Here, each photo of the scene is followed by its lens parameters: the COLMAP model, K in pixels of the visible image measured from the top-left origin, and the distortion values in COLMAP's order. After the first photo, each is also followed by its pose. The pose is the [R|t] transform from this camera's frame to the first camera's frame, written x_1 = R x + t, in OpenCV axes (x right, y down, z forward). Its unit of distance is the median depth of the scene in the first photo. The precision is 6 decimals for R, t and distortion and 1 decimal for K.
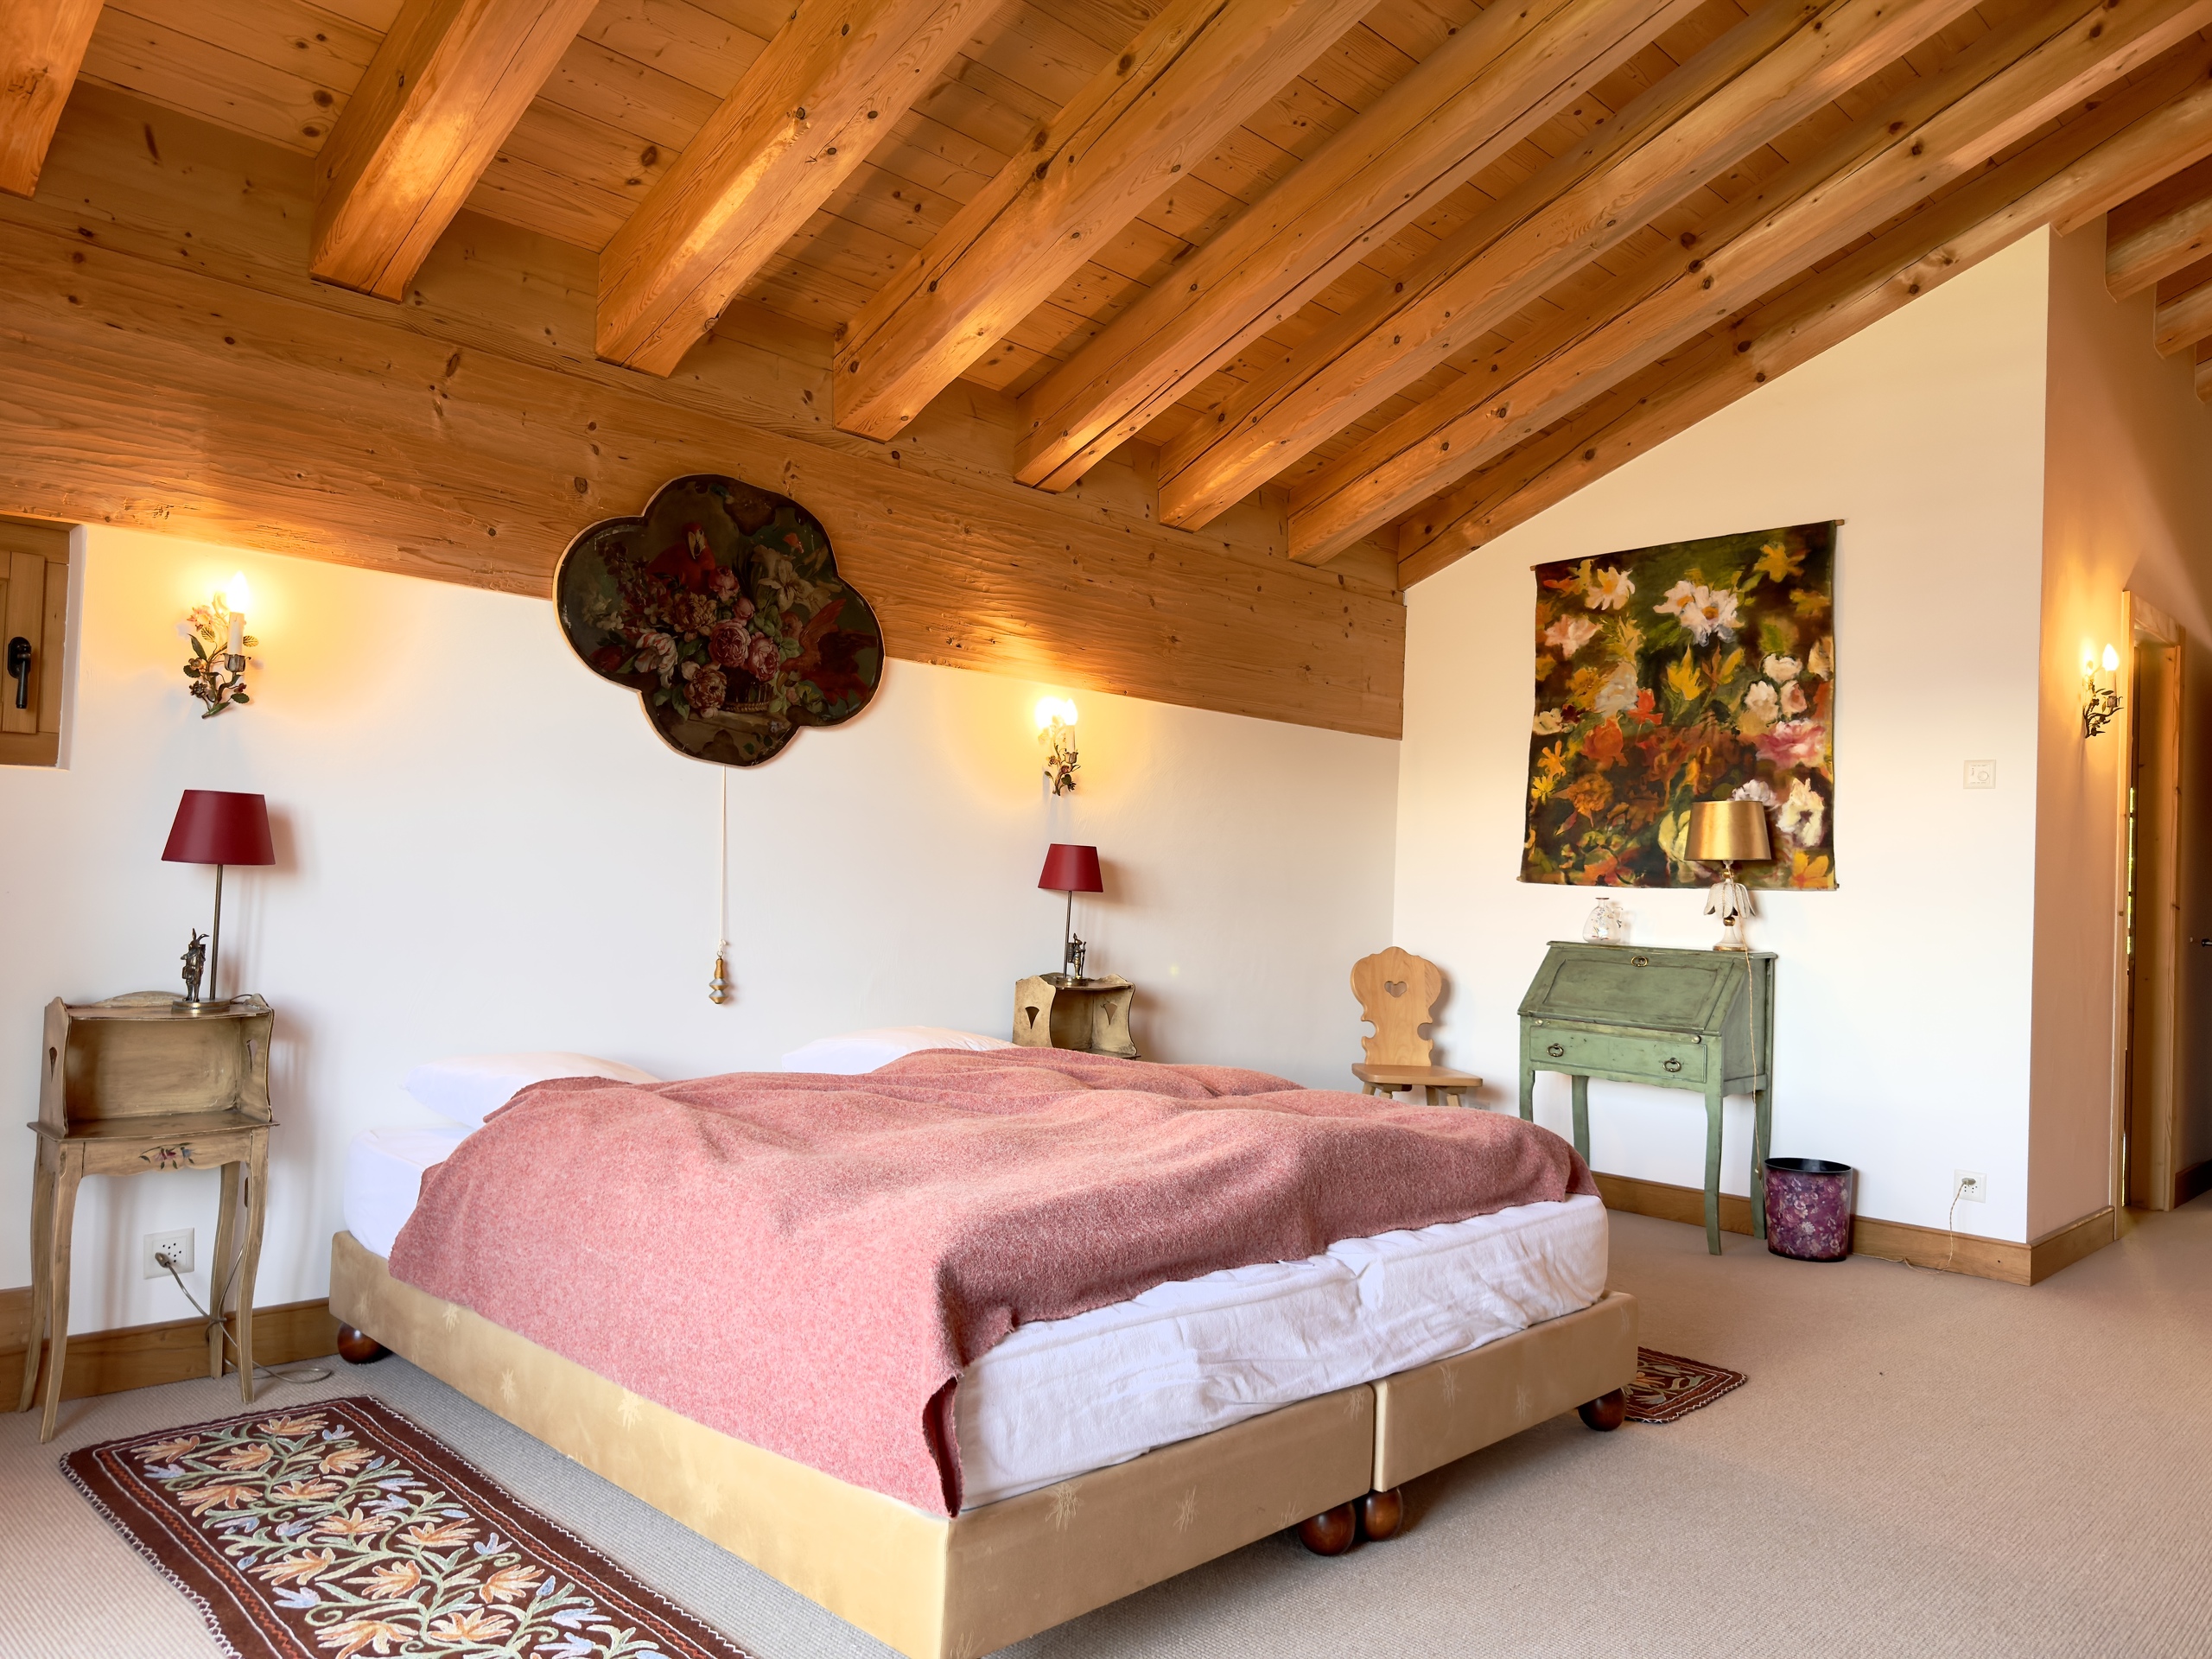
lens RADIAL K [[1542.2, 0, 1116.3], [0, 1542.2, 834.0], [0, 0, 1]] dist [0.132368, -0.206765]
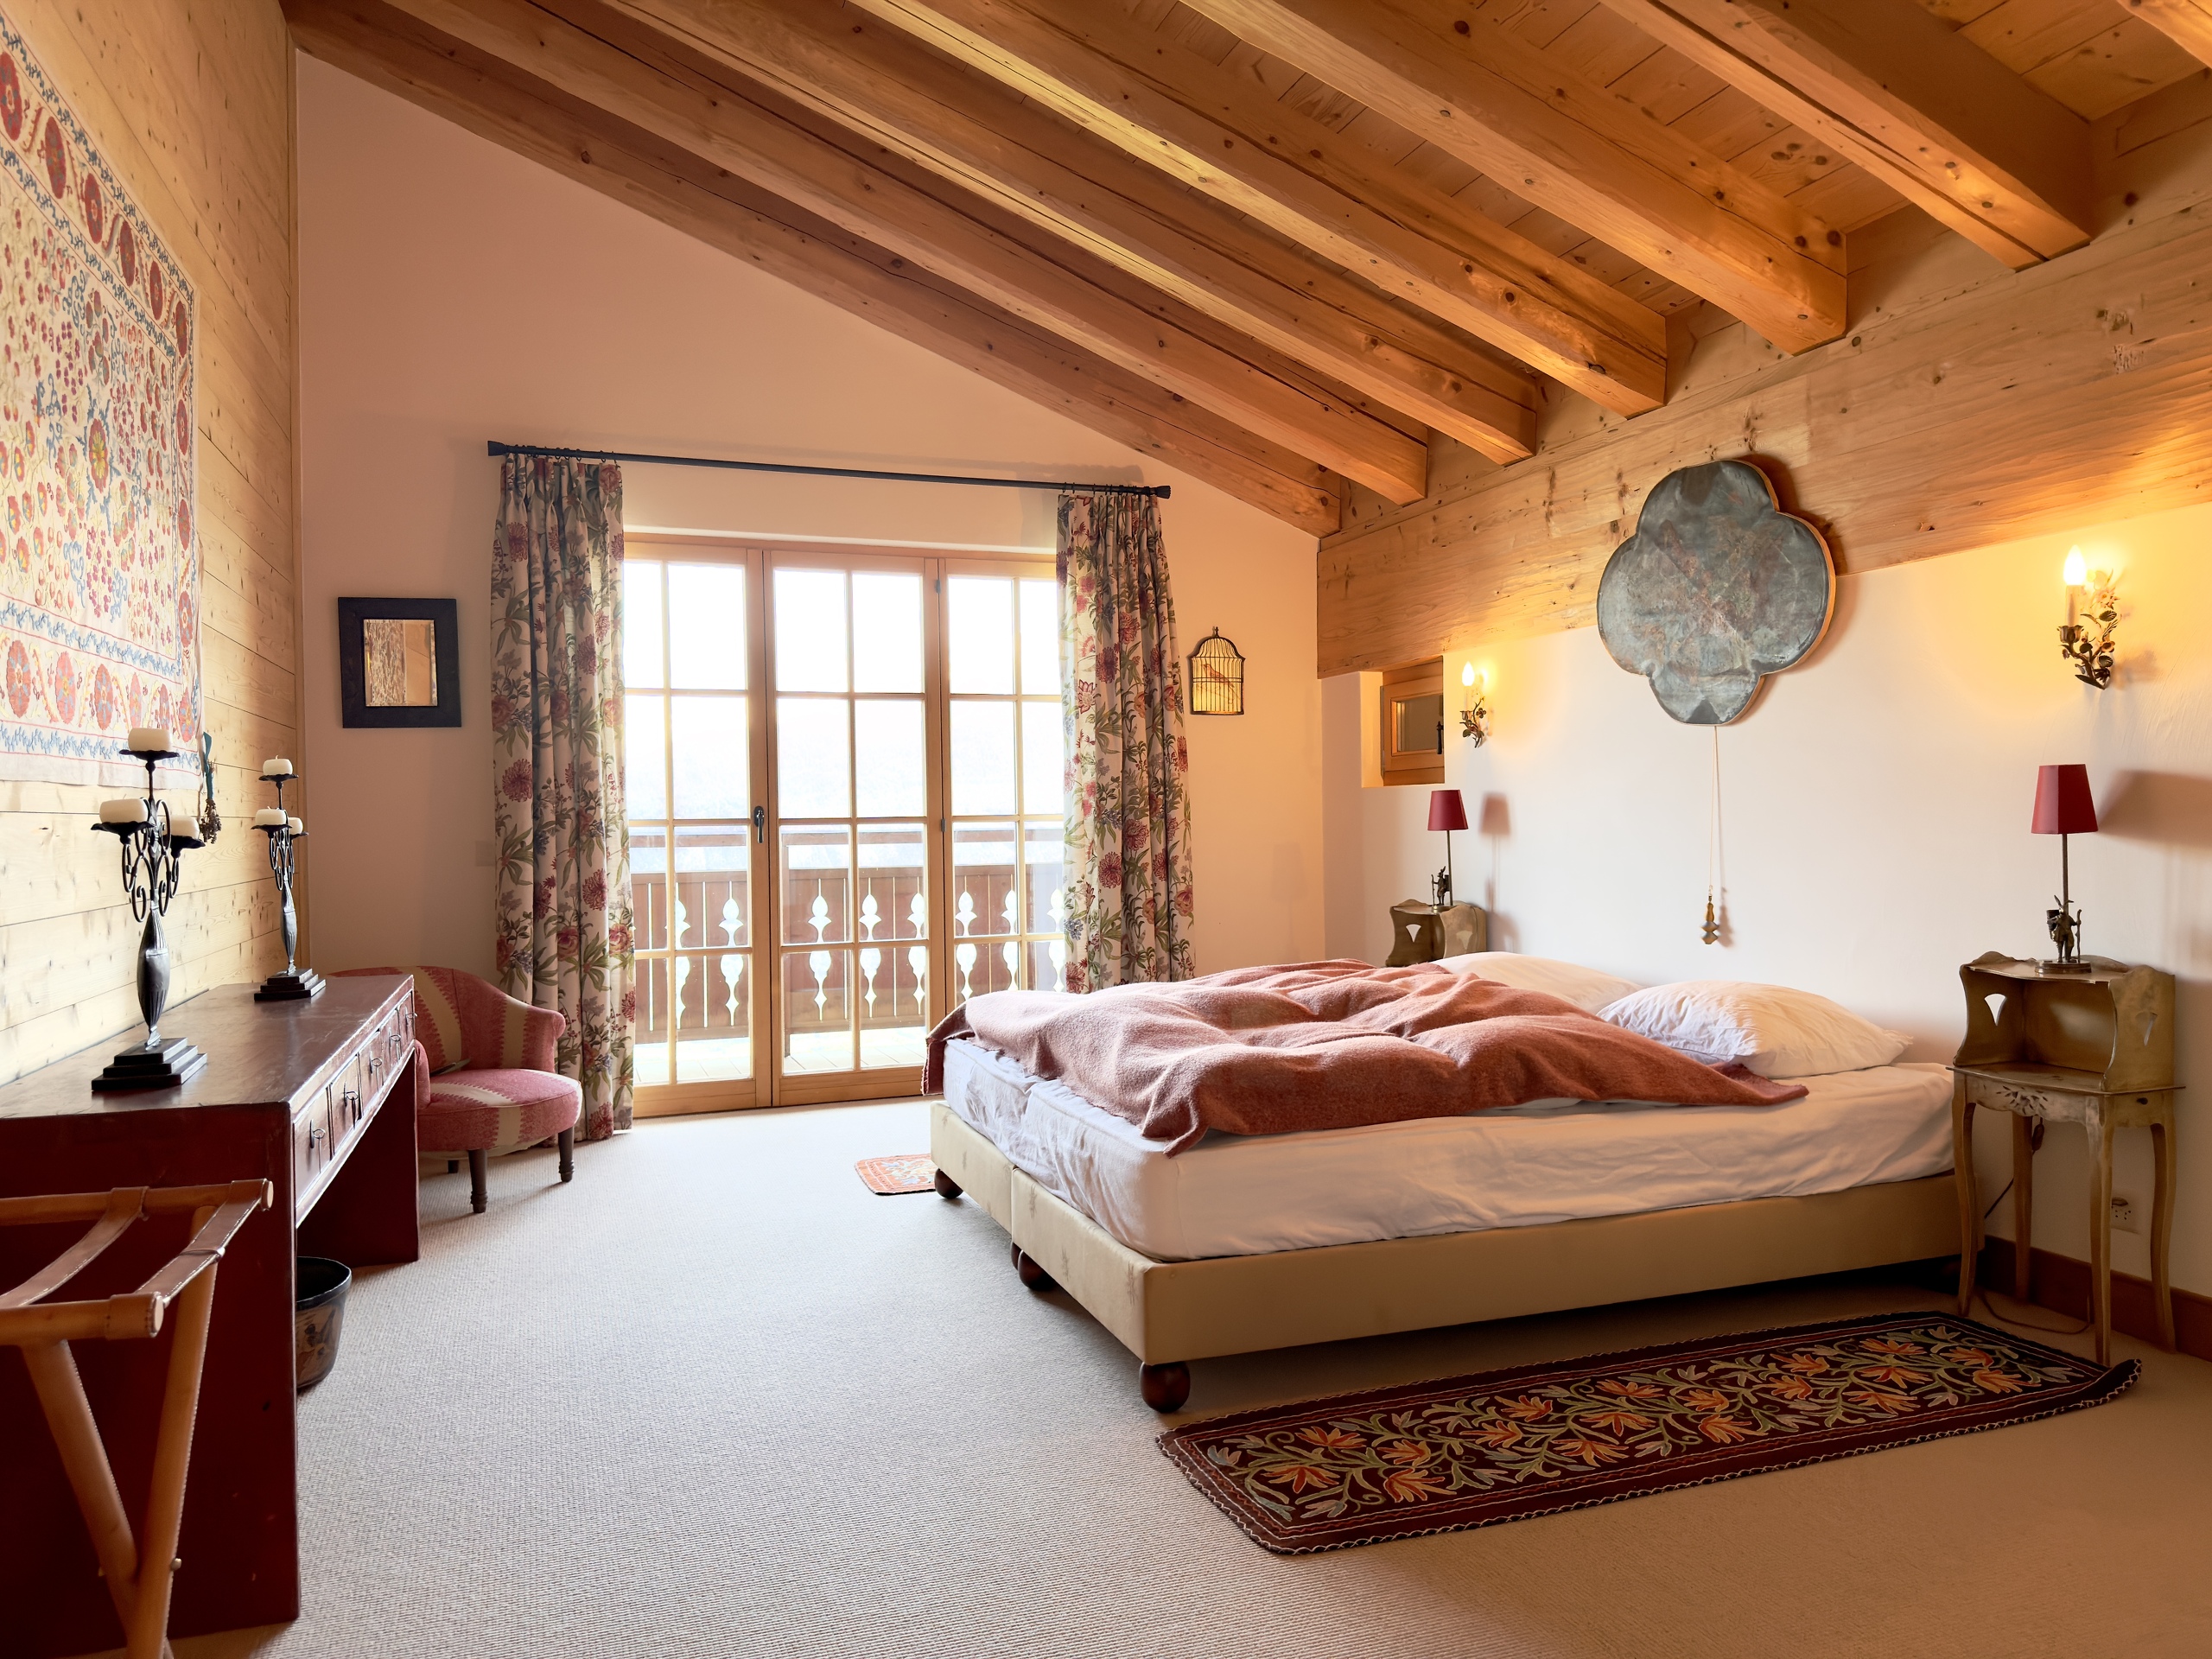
lens RADIAL K [[1542.2, 0, 1116.3], [0, 1542.2, 834.0], [0, 0, 1]] dist [0.132368, -0.206765]
pose [[-0.442874, -0.022741, -0.896295, 1.037173], [0.024633, 0.998992, -0.037518, 0.070495], [0.896245, -0.038694, -0.441868, 1.259091]]
